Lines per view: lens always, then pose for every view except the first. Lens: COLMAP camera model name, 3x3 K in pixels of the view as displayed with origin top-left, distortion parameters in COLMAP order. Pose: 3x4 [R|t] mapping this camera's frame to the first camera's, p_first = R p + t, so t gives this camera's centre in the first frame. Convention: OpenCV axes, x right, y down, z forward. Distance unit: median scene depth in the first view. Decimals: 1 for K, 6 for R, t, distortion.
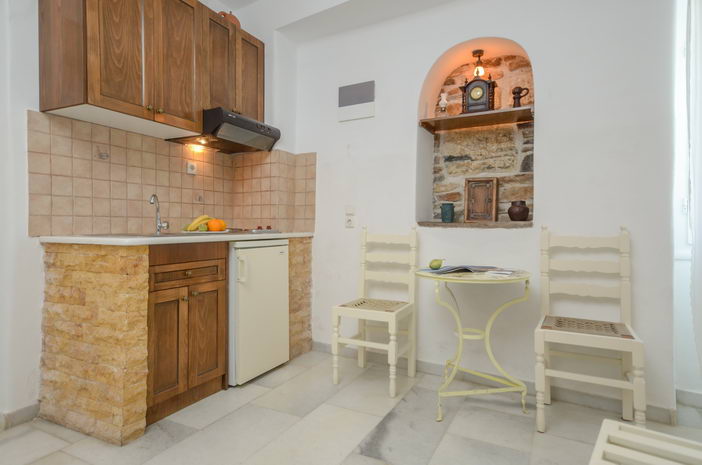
lens RADIAL K [[415.0, 0, 350.8], [0, 415.0, 221.1], [0, 0, 1]] dist [0.017941, -0.000756]
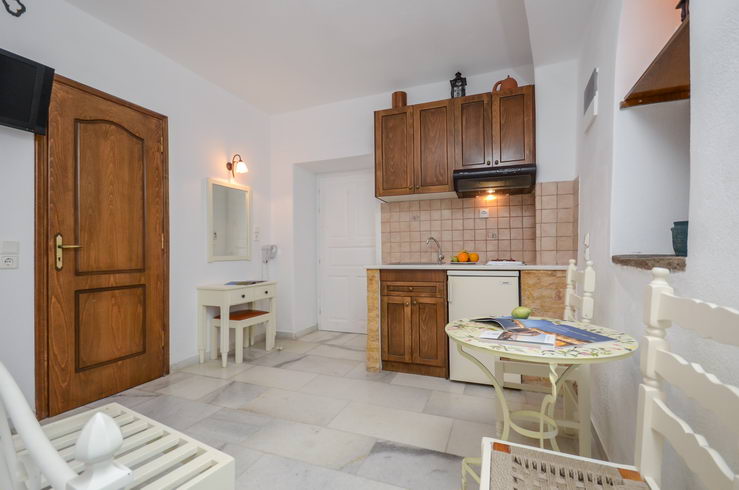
lens RADIAL K [[329.6, 0, 369.5], [0, 329.6, 245.0], [0, 0, 1]] dist [0.000798, 0.000072]
pose [[0.099060, -0.024378, -0.994783, 0.721179], [0.020046, 0.999546, -0.022499, -0.012400], [0.994880, -0.017713, 0.099504, 0.623882]]
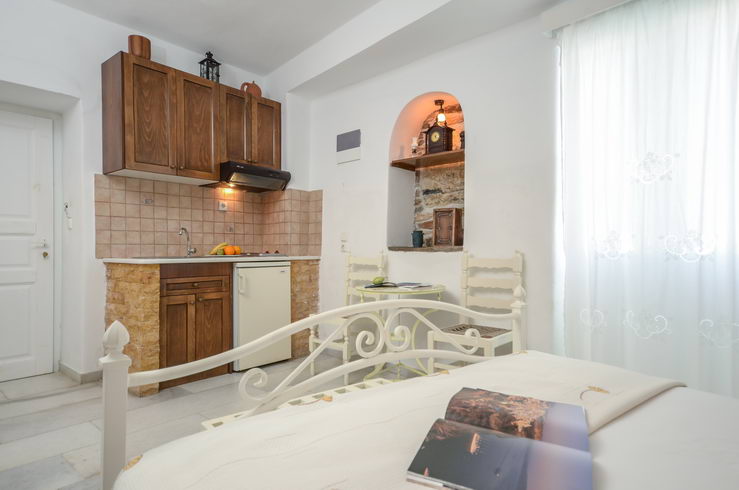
lens RADIAL K [[433.6, 0, 393.7], [0, 433.6, 246.0], [0, 0, 1]] dist [0.000331, 0.000610]
pose [[0.979294, -0.006083, -0.202352, 0.476123], [0.006156, 0.999981, -0.000270, 0.000127], [0.202350, -0.000981, 0.979313, -0.244434]]
